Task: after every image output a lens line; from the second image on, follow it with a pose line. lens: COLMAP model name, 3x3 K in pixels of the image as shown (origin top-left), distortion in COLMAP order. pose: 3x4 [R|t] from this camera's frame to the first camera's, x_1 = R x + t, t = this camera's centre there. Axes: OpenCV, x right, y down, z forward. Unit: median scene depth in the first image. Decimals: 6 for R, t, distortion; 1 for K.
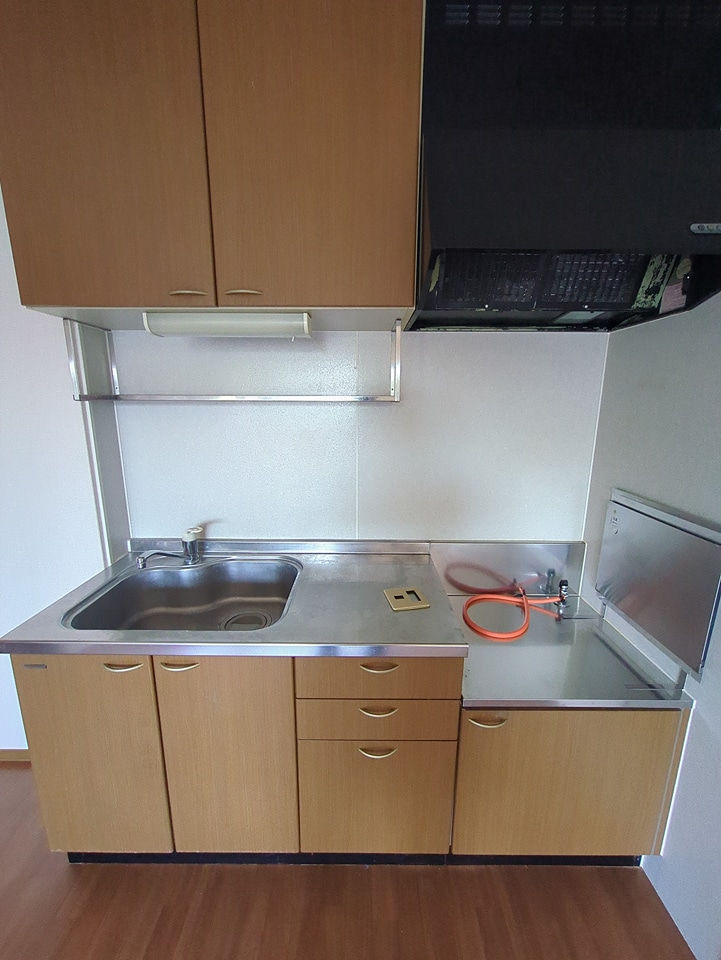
lens RADIAL K [[379.8, 0, 360.5], [0, 379.8, 480.0], [0, 0, 1]] dist [0.001018, 0.000725]
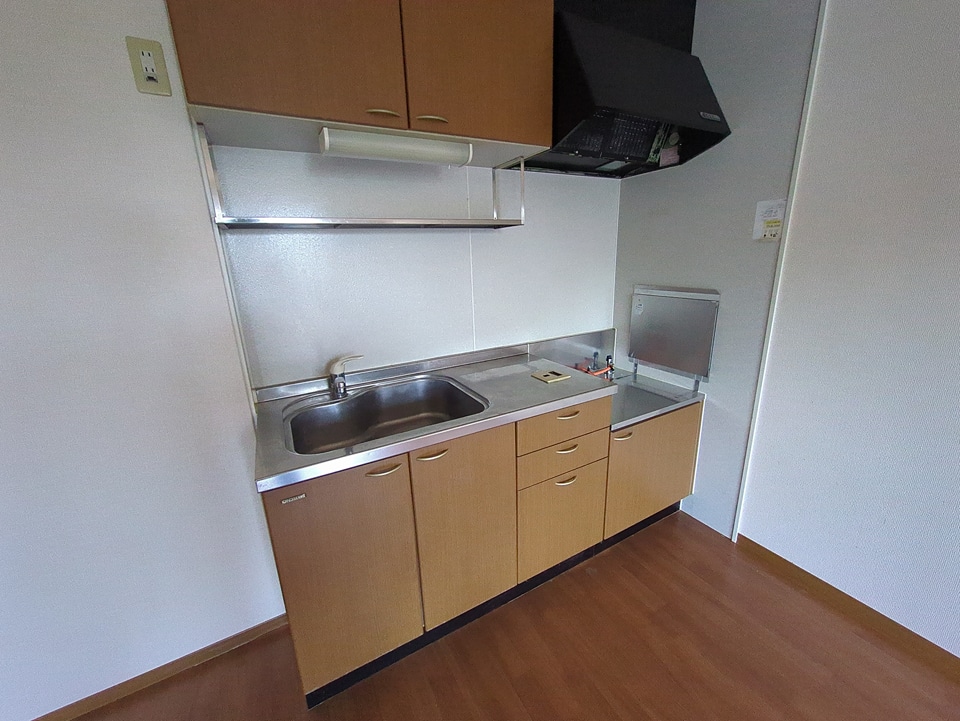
lens RADIAL K [[379.8, 0, 480.0], [0, 379.8, 360.5], [0, 0, 1]] dist [0.001018, 0.000725]
pose [[0.872450, -0.164303, 0.460257, -0.732700], [0.141141, 0.986370, 0.084573, 0.119408], [-0.467879, -0.008825, 0.883748, -0.054240]]
